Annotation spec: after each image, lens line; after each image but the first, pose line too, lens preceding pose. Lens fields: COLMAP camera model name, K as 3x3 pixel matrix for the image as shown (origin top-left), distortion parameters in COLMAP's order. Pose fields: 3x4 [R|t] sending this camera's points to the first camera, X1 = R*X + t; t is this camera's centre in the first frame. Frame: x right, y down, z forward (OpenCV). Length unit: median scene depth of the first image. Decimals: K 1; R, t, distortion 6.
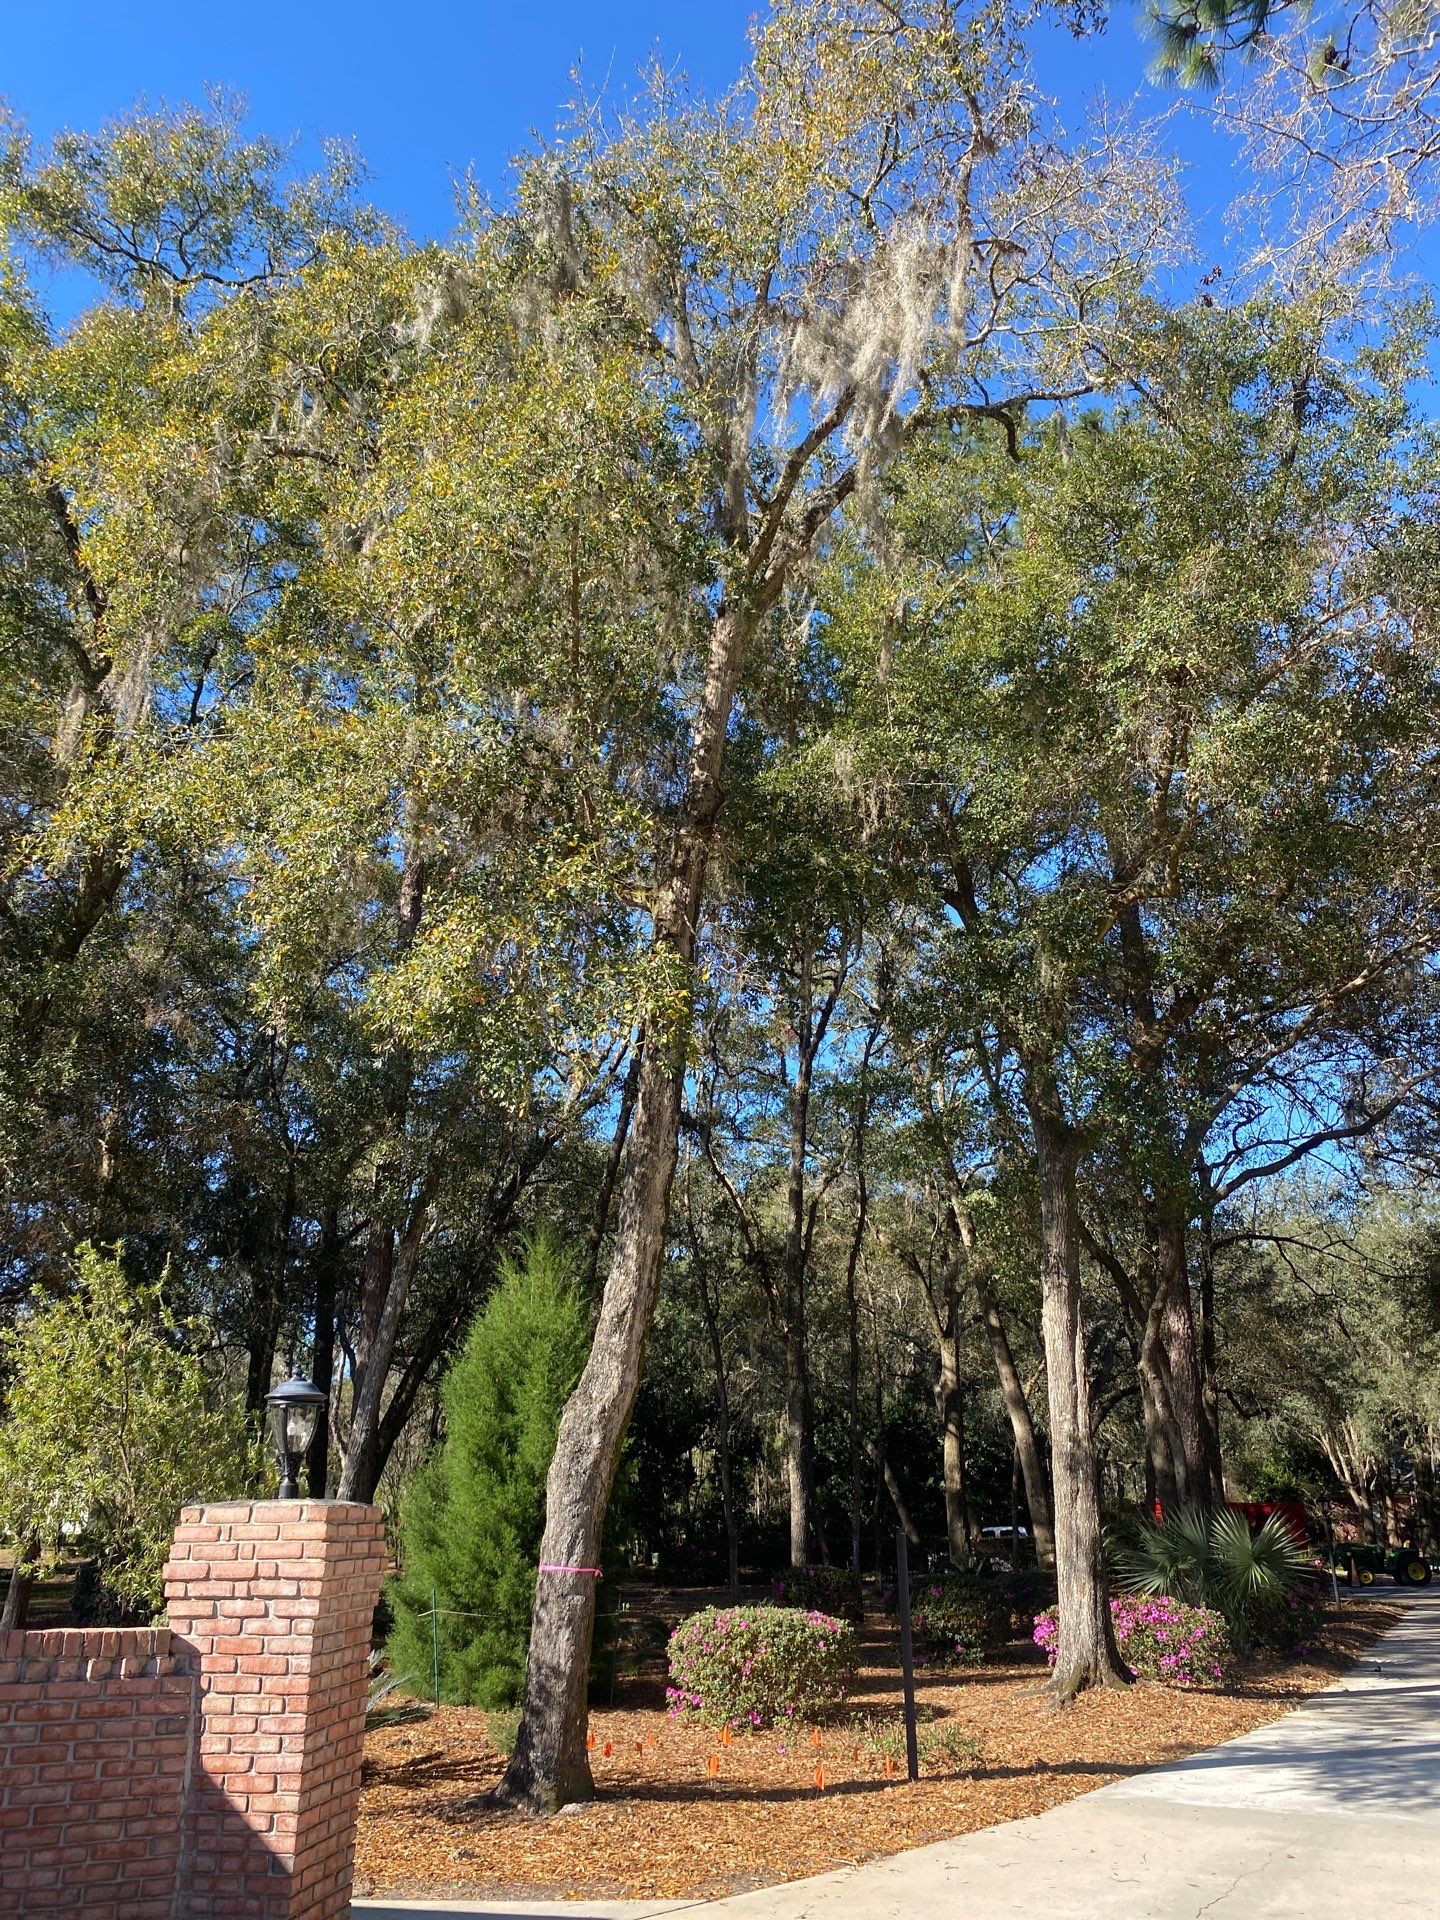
lens RADIAL K [[1420.5, 0, 713.1], [0, 1420.5, 907.7], [0, 0, 1]] dist [0.000629, 0.000398]
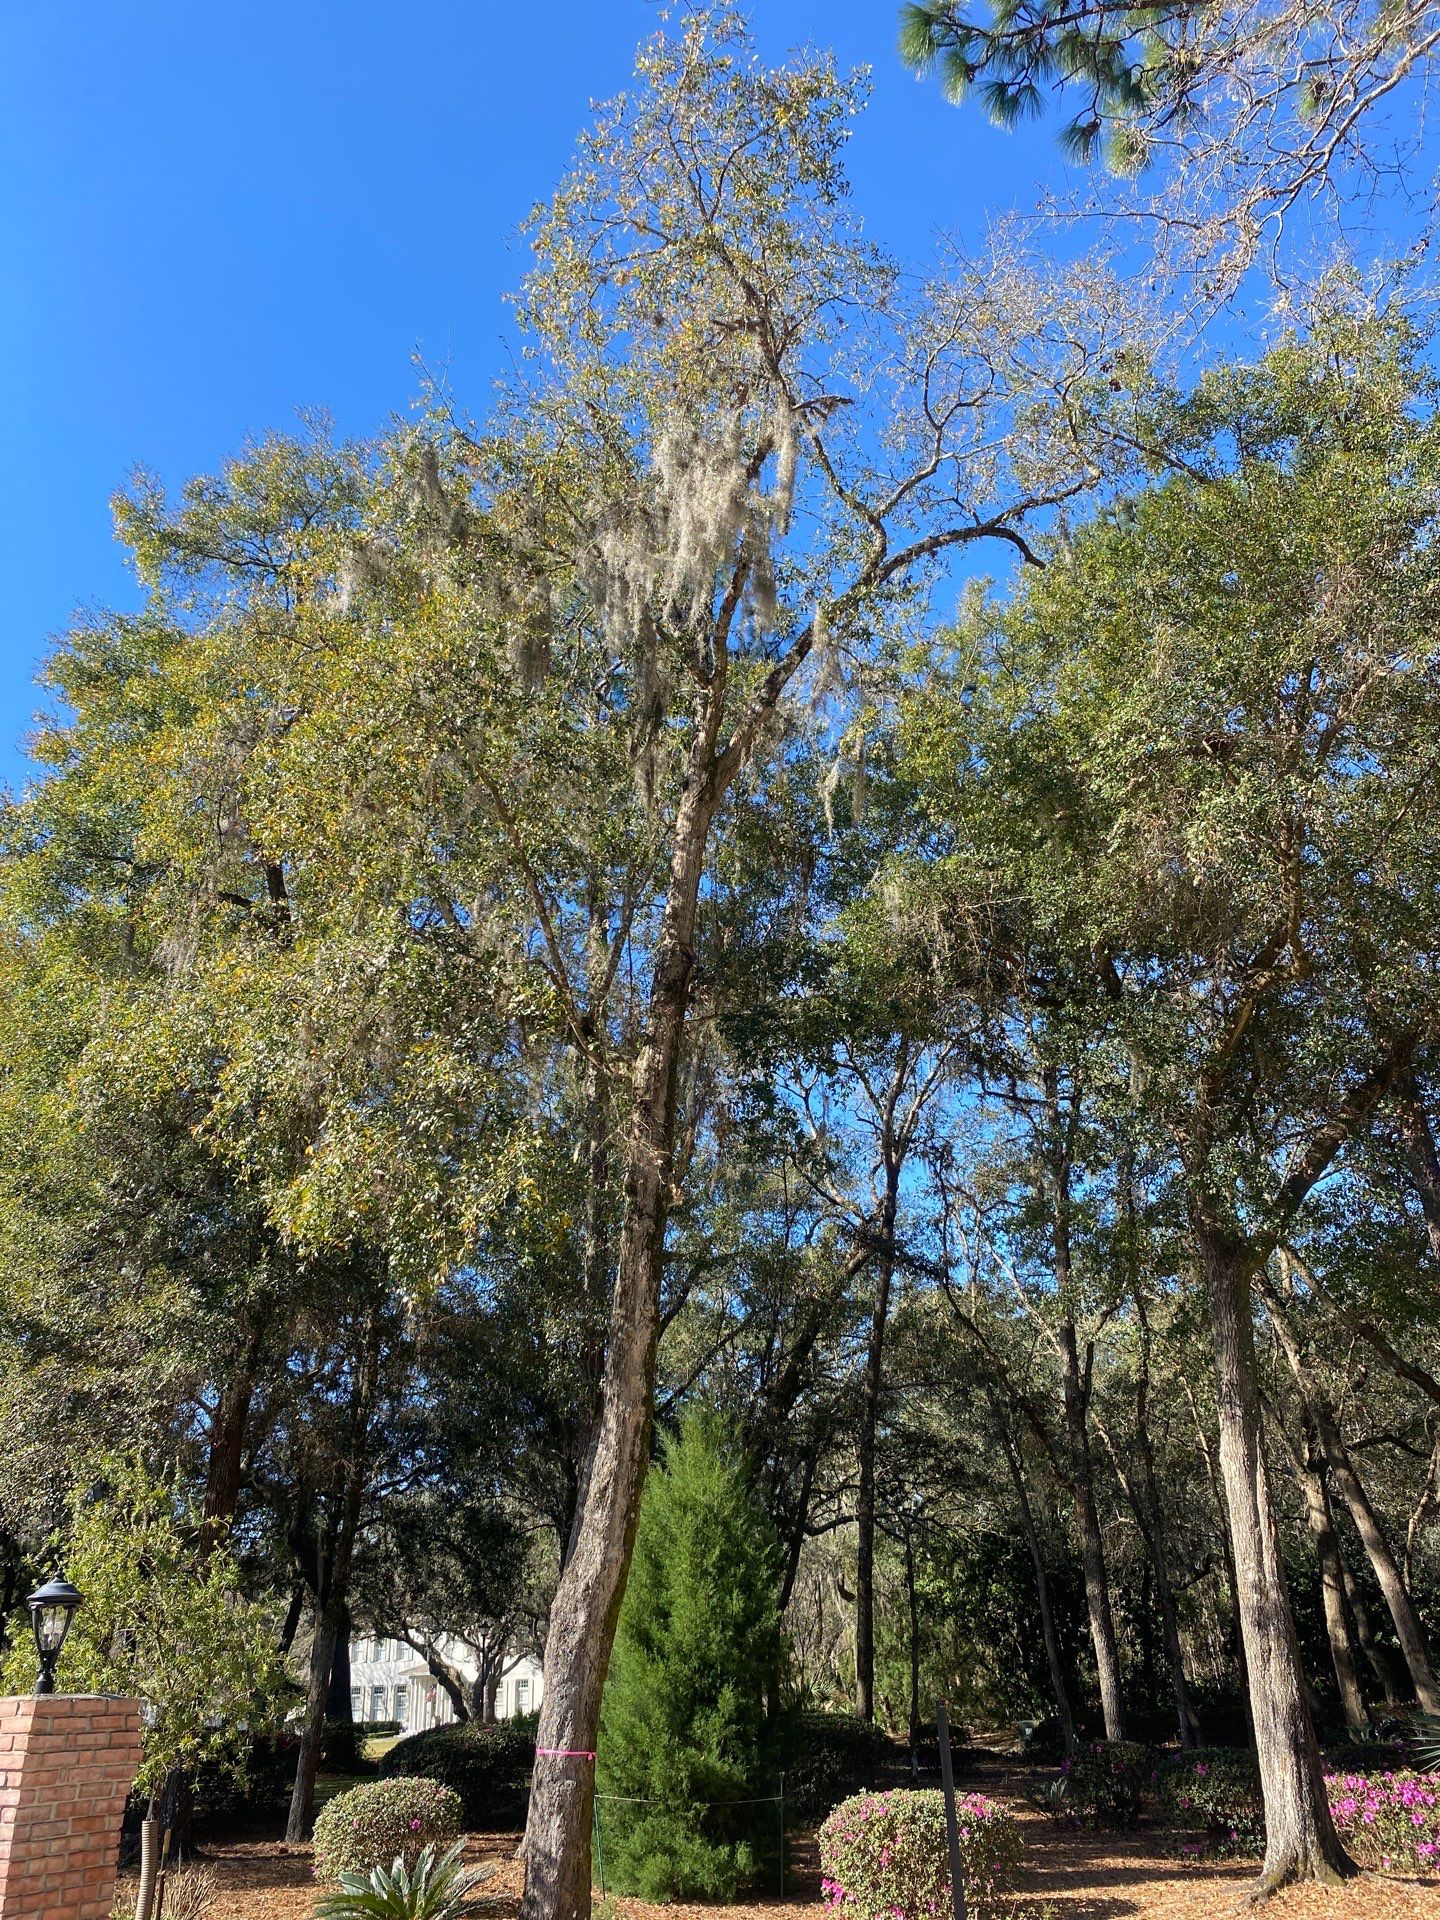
lens RADIAL K [[1420.5, 0, 713.1], [0, 1420.5, 907.7], [0, 0, 1]] dist [0.000629, 0.000398]
pose [[0.956091, -0.160627, -0.245132, 0.240324], [0.135821, 0.984030, -0.115057, 0.003391], [0.259699, 0.076710, 0.962638, 0.005938]]
